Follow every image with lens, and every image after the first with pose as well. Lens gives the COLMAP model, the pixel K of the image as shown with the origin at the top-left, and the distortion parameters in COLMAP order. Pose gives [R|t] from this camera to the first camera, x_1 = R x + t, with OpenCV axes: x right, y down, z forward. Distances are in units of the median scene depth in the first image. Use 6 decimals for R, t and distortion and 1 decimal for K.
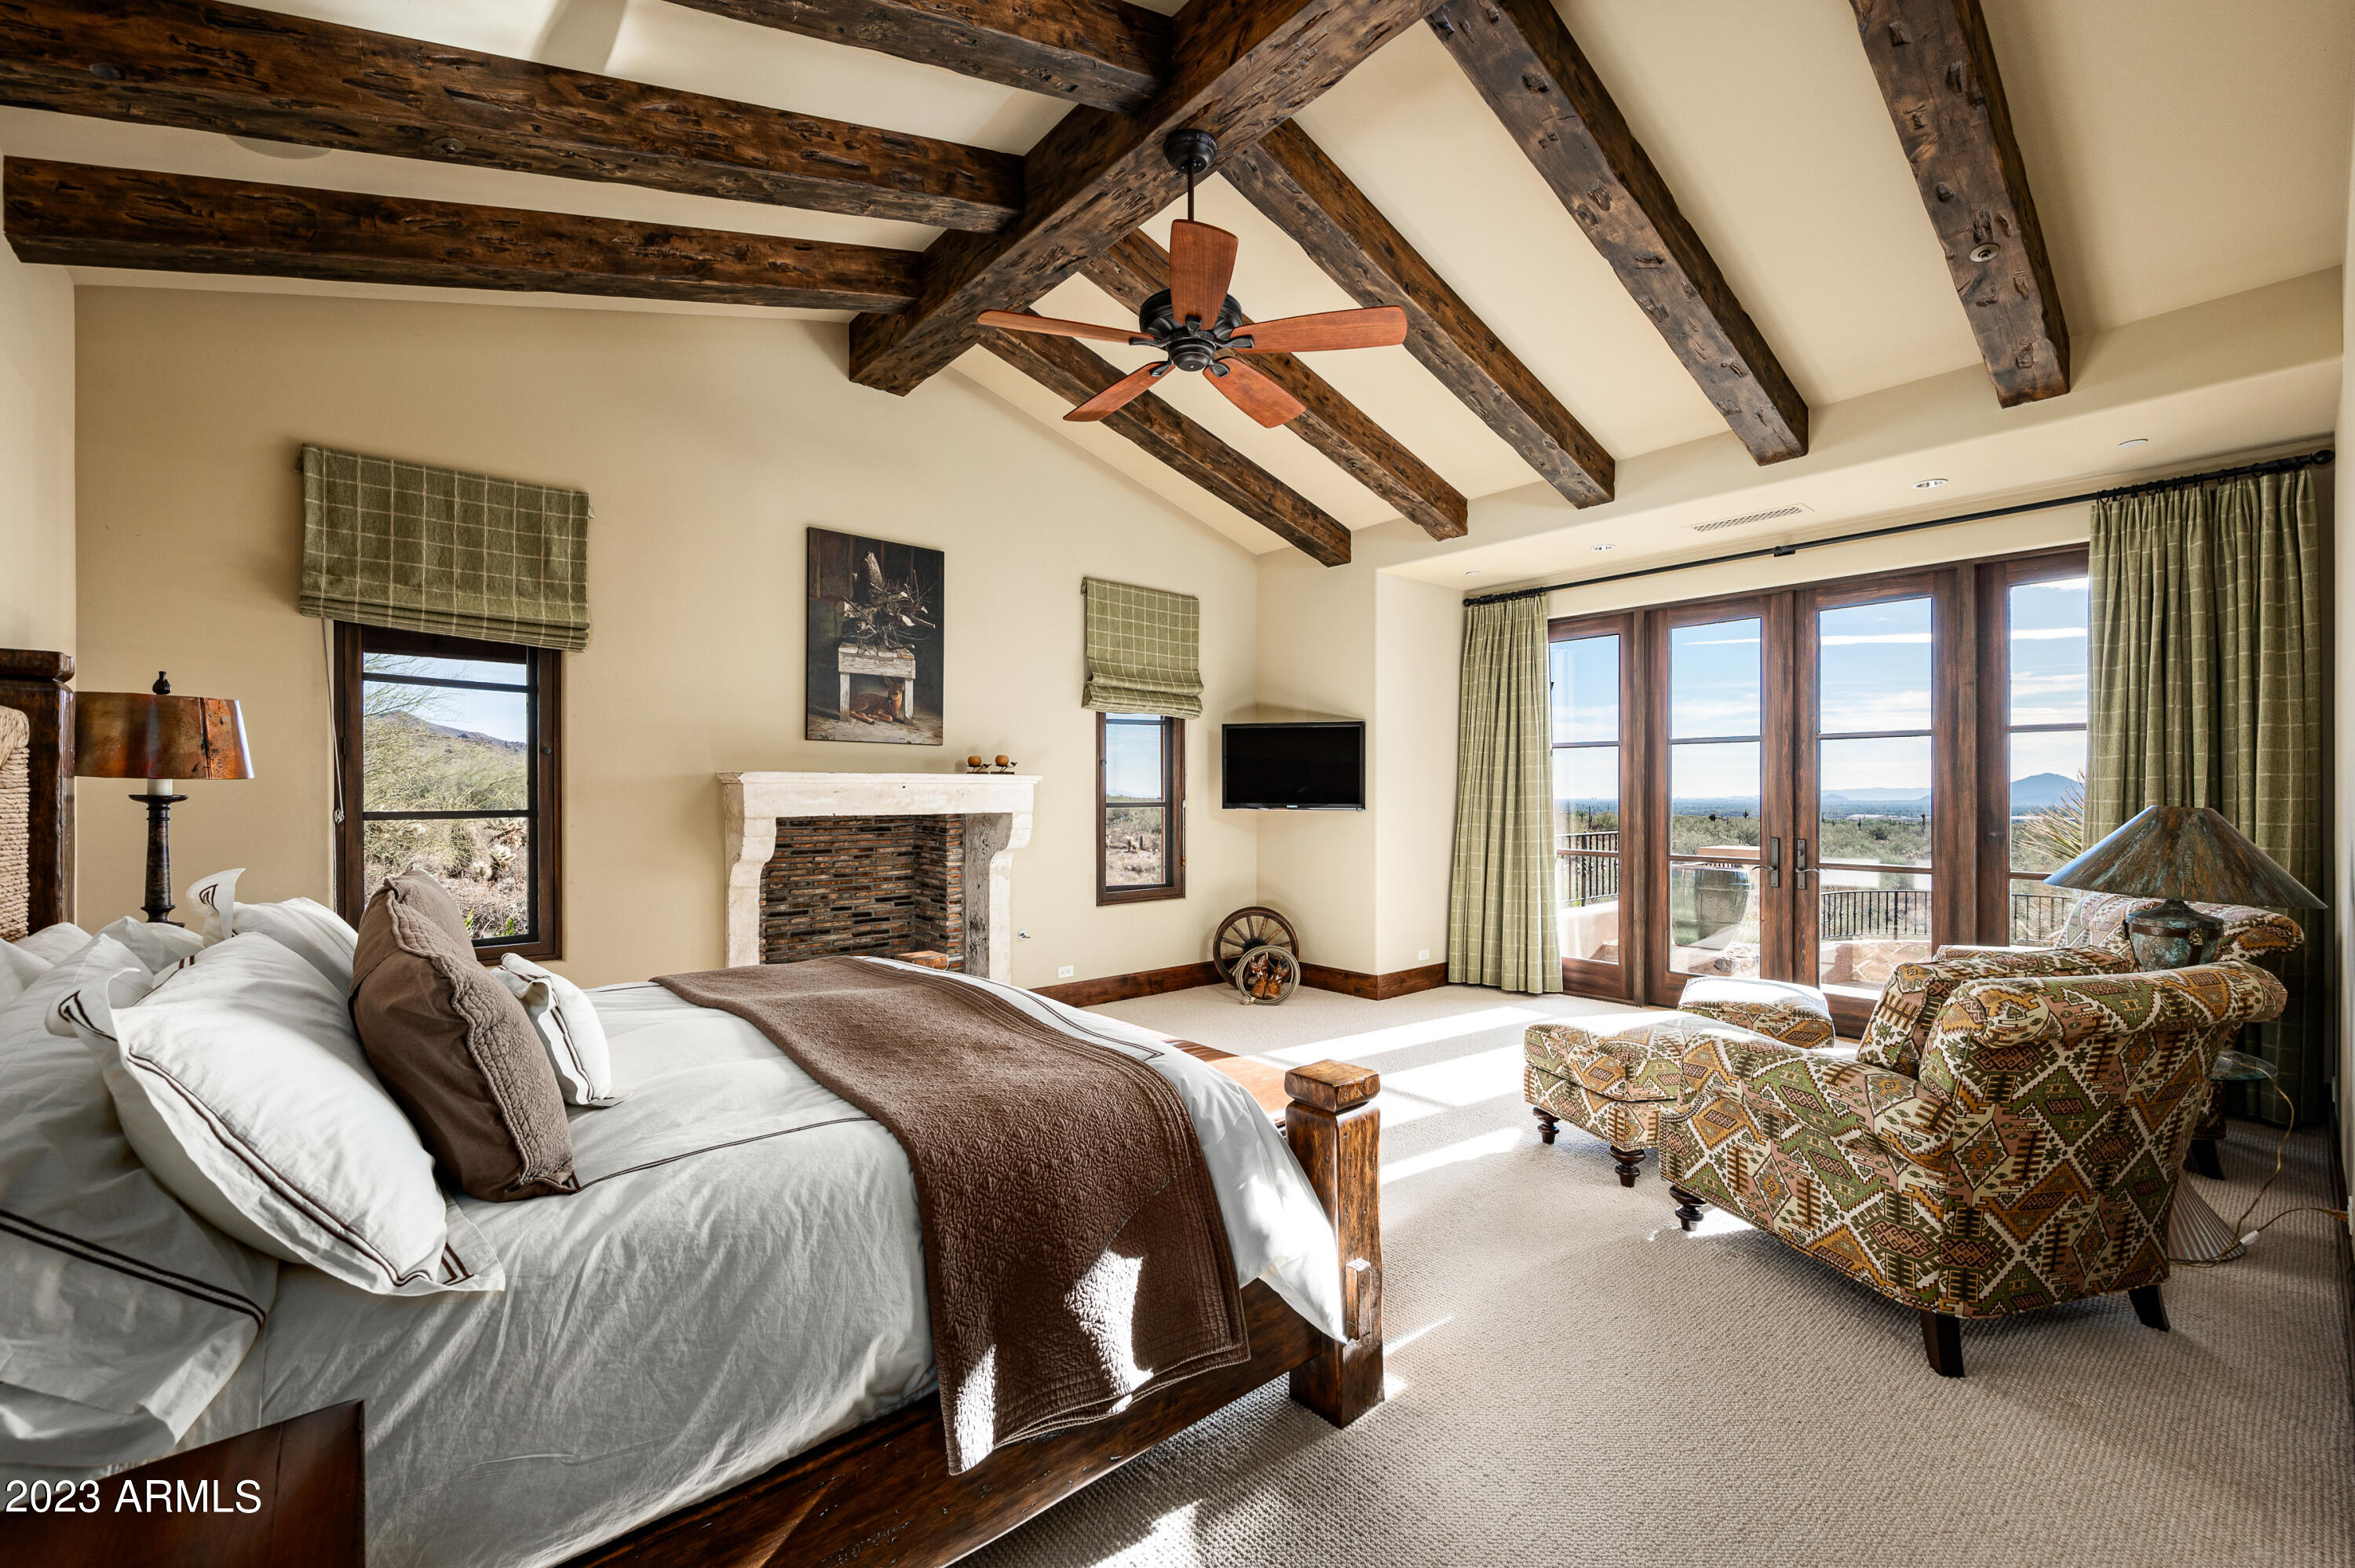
lens RADIAL K [[975.1, 0, 1177.5], [0, 975.1, 784.0], [0, 0, 1]] dist [-0.000544, -0.000067]
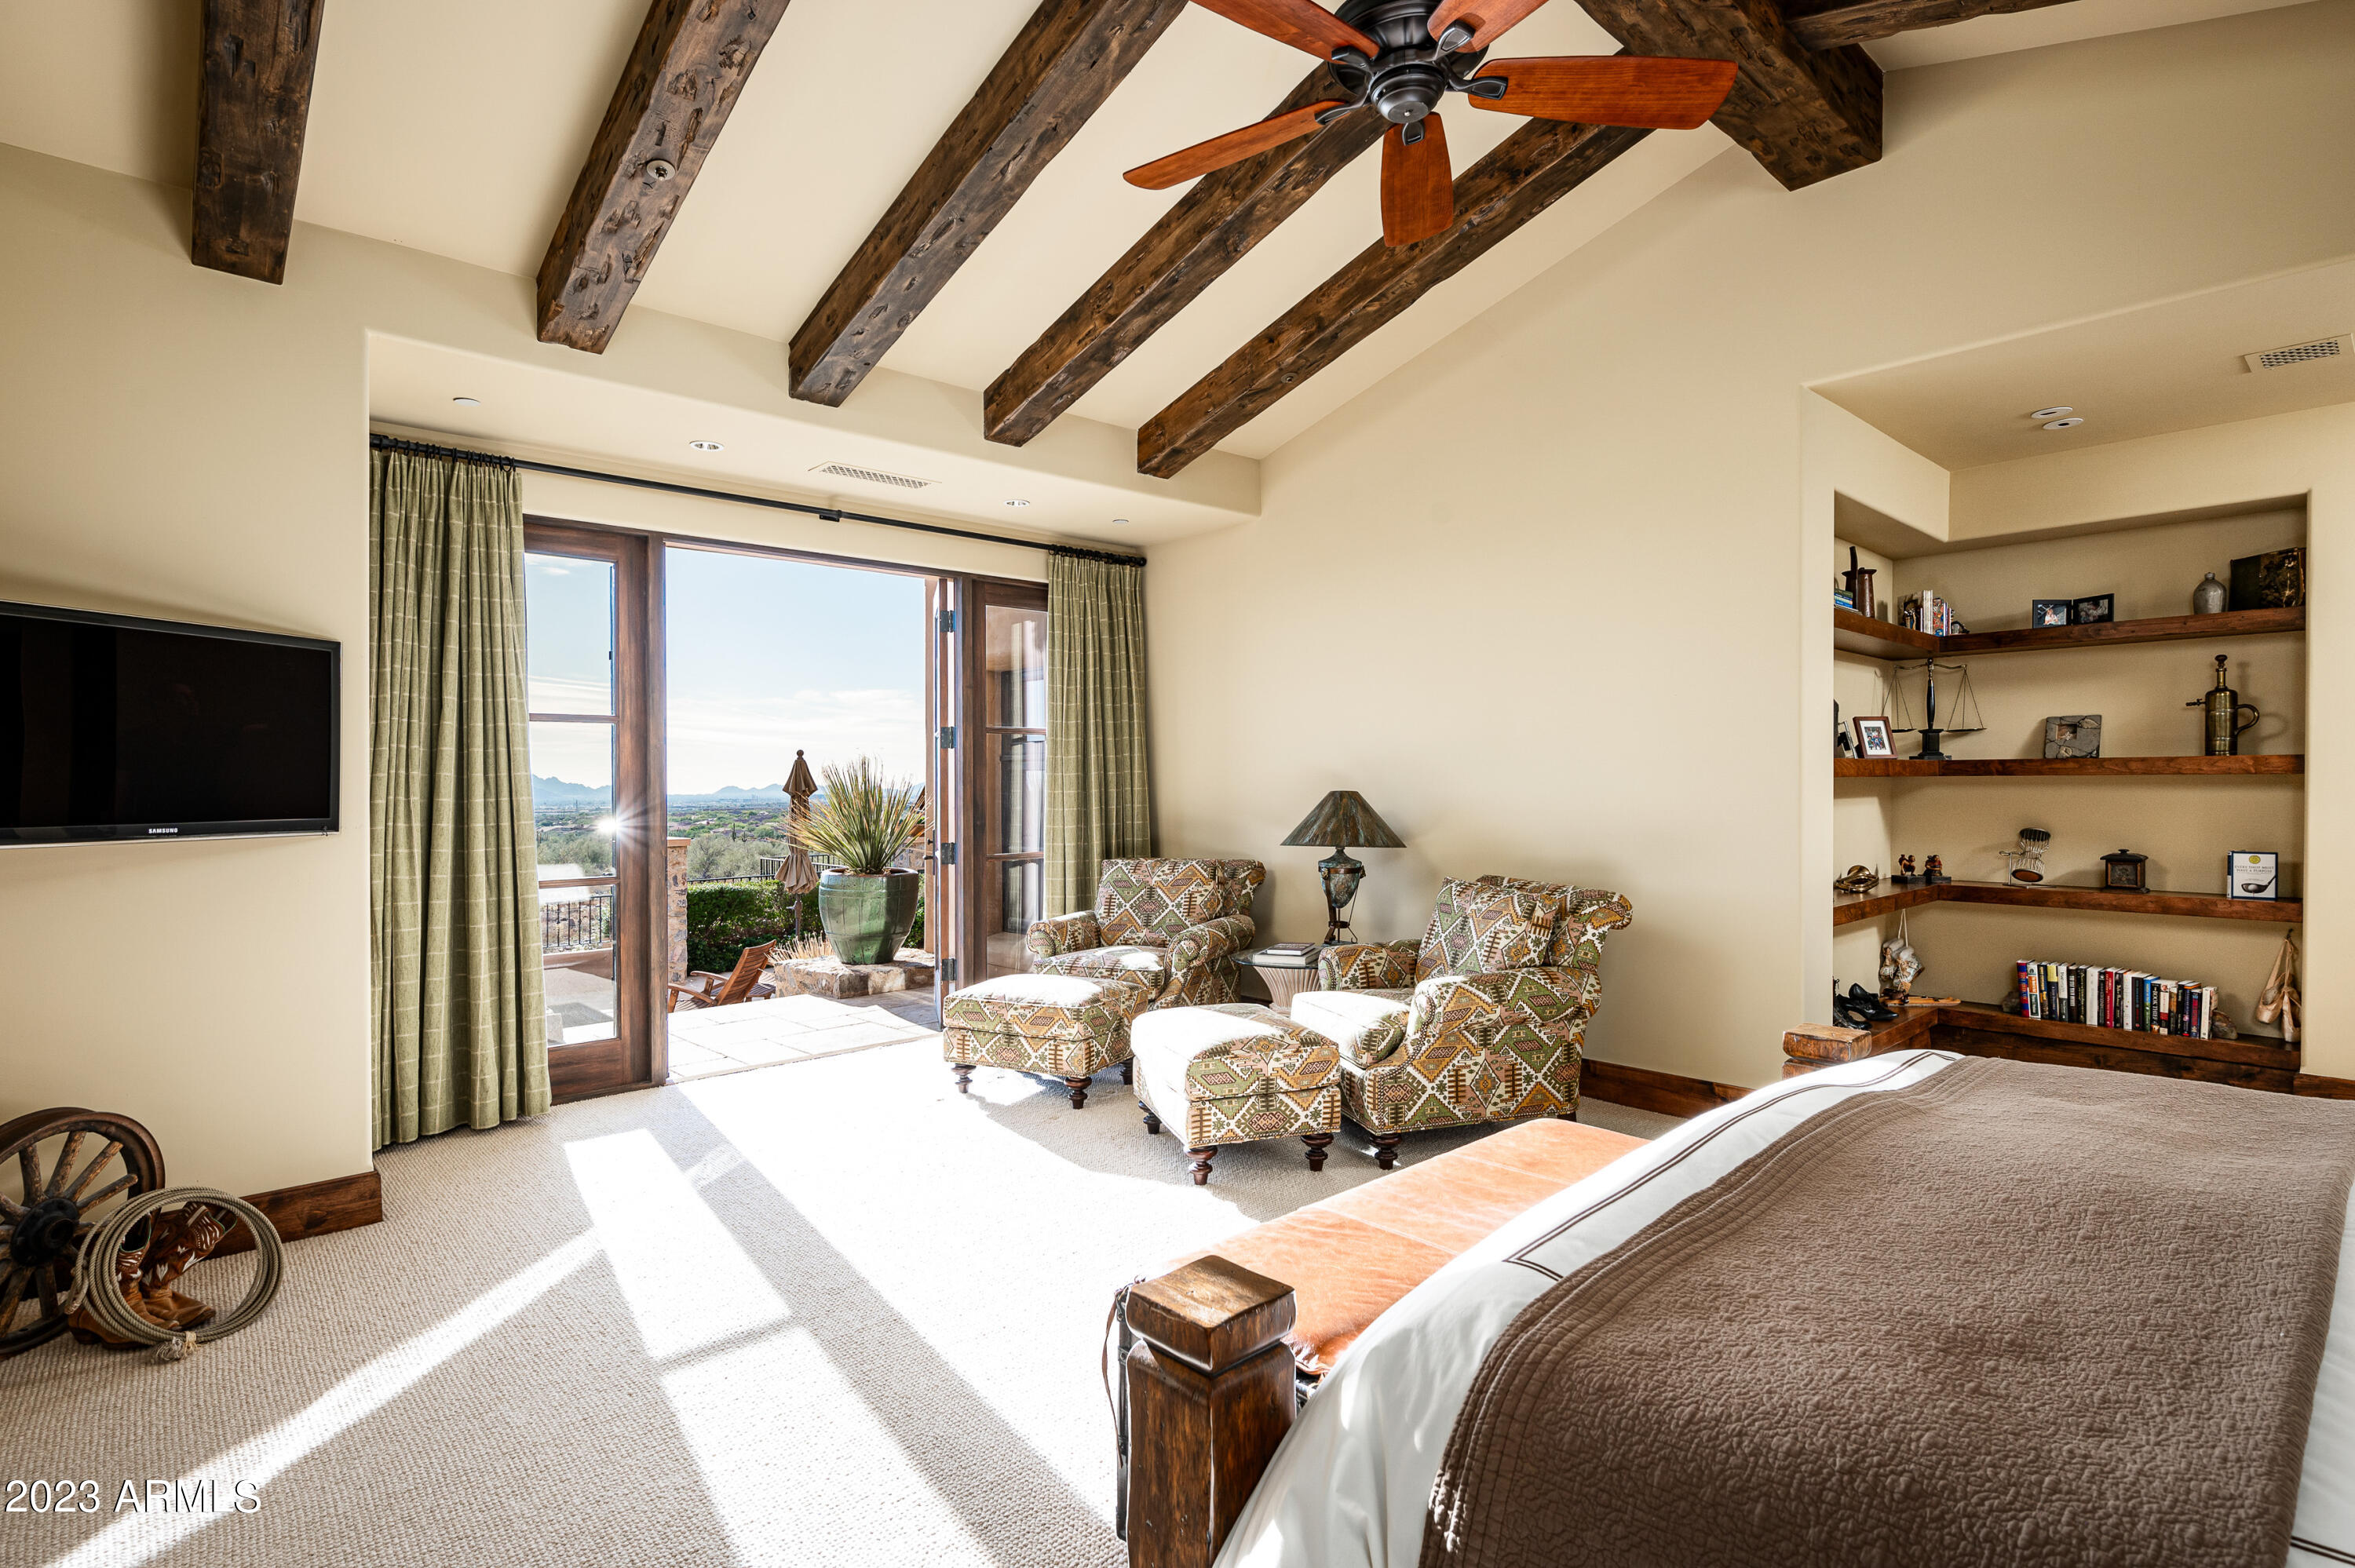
lens RADIAL K [[1163.2, 0, 1177.5], [0, 1163.2, 784.0], [0, 0, 1]] dist [0.039562, -0.000067]
pose [[-0.035170, -0.008079, 0.999349, -0.398152], [0.002658, 0.999963, 0.008178, -0.001084], [-0.999378, 0.002944, -0.035148, 0.622777]]
